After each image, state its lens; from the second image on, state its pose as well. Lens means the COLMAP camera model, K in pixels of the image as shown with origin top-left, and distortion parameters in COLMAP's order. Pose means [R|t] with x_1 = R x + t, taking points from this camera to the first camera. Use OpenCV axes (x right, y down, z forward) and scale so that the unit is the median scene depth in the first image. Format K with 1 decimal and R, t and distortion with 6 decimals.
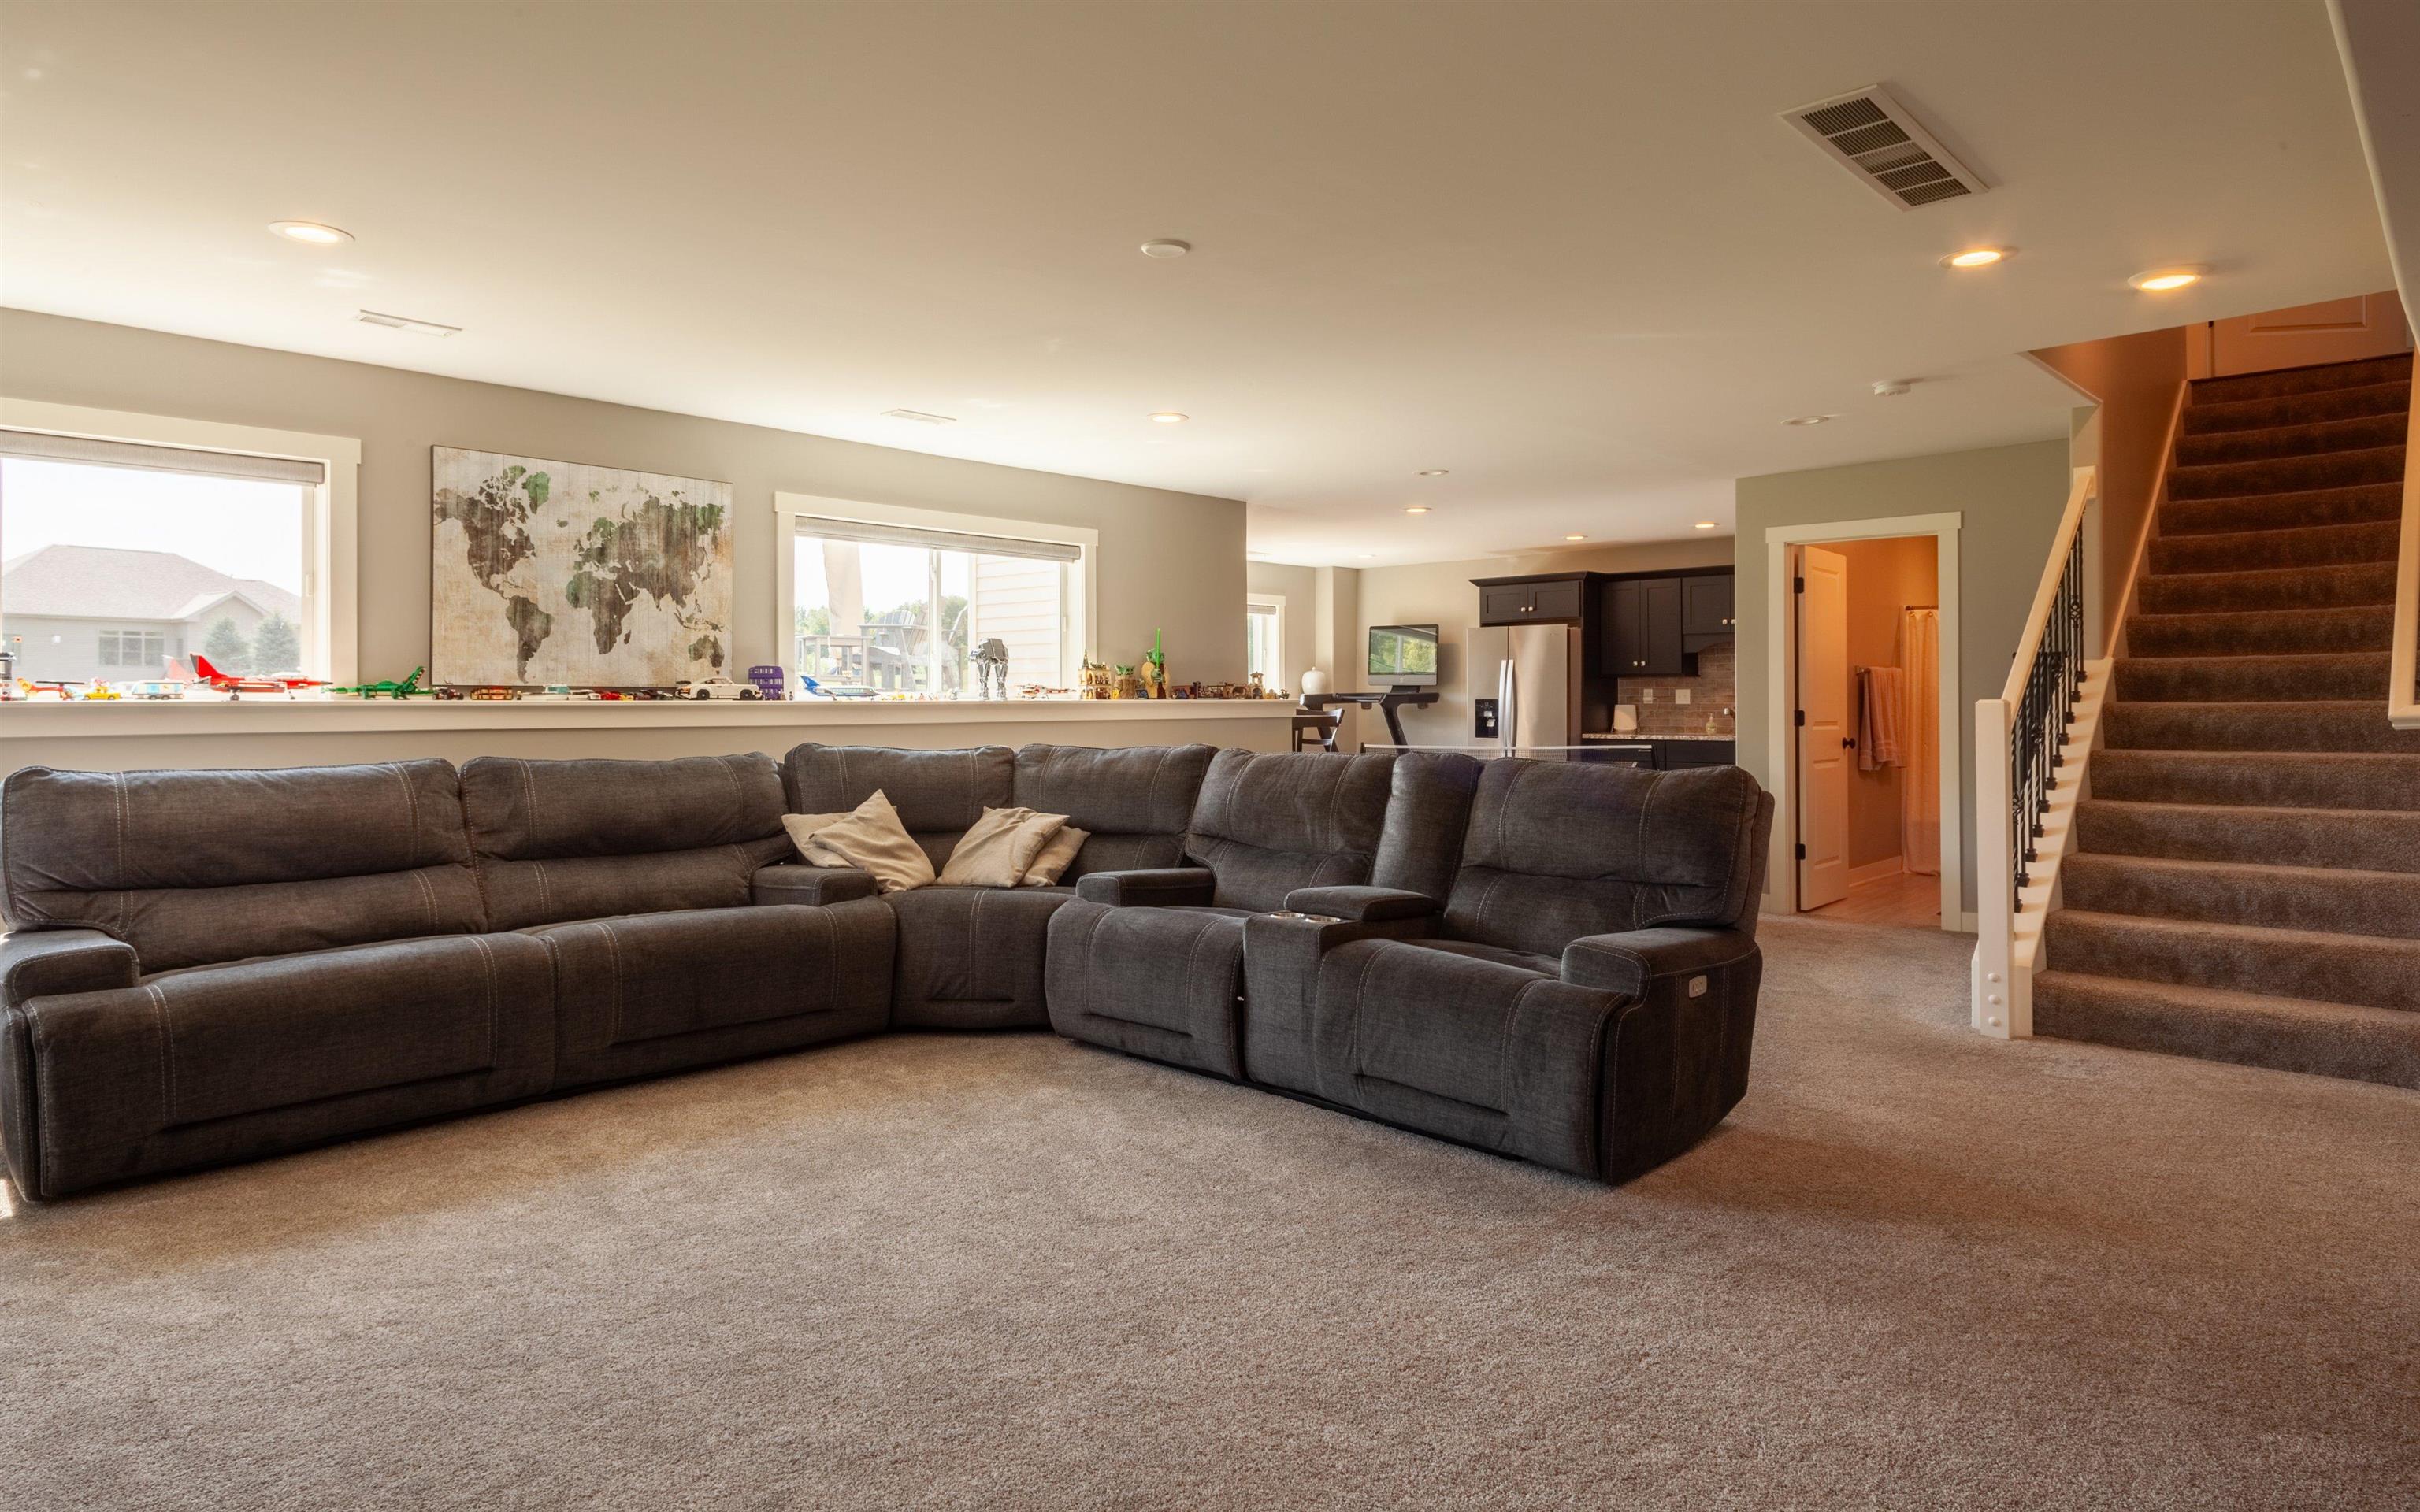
lens RADIAL K [[1363.0, 0, 1208.4], [0, 1363.0, 686.4], [0, 0, 1]] dist [0.000015, 0.000041]
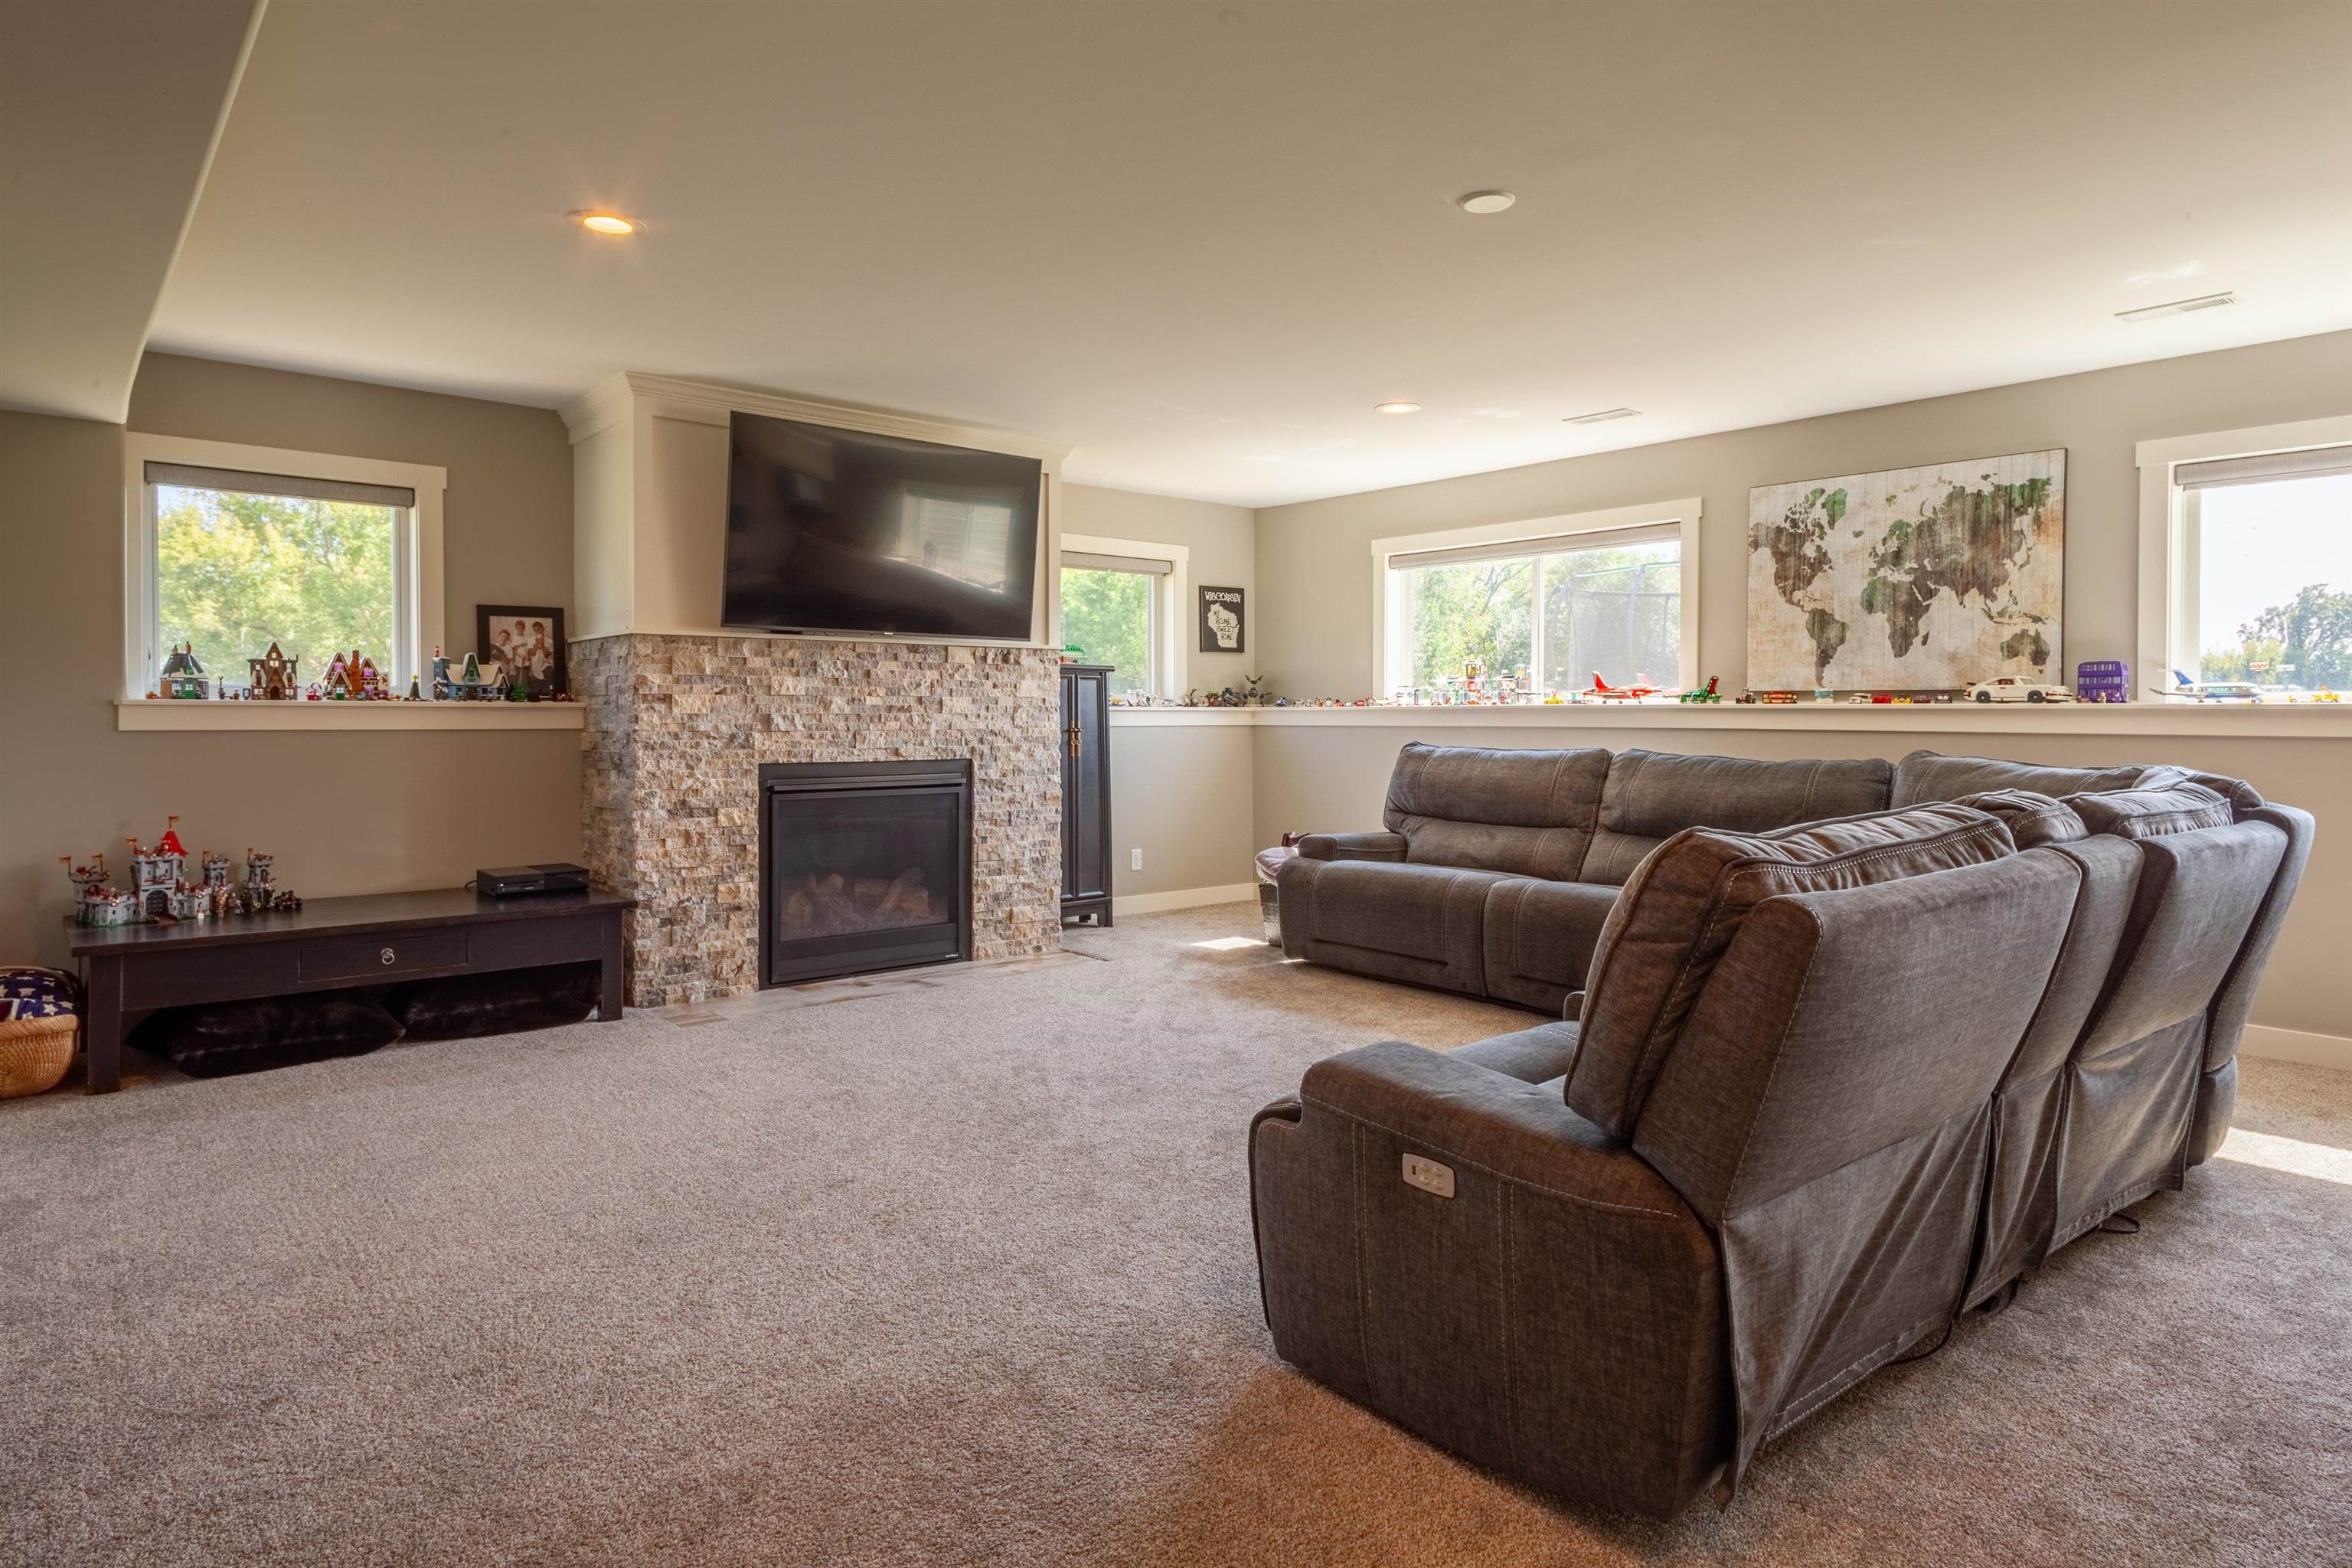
lens RADIAL K [[1332.2, 0, 1172.9], [0, 1332.2, 721.6], [0, 0, 1]] dist [0.008083, -0.000094]
pose [[-0.110116, 0.009664, -0.993872, 0.587351], [0.010467, 0.999909, 0.008563, 0.009365], [0.993864, -0.009460, -0.110207, 0.581028]]
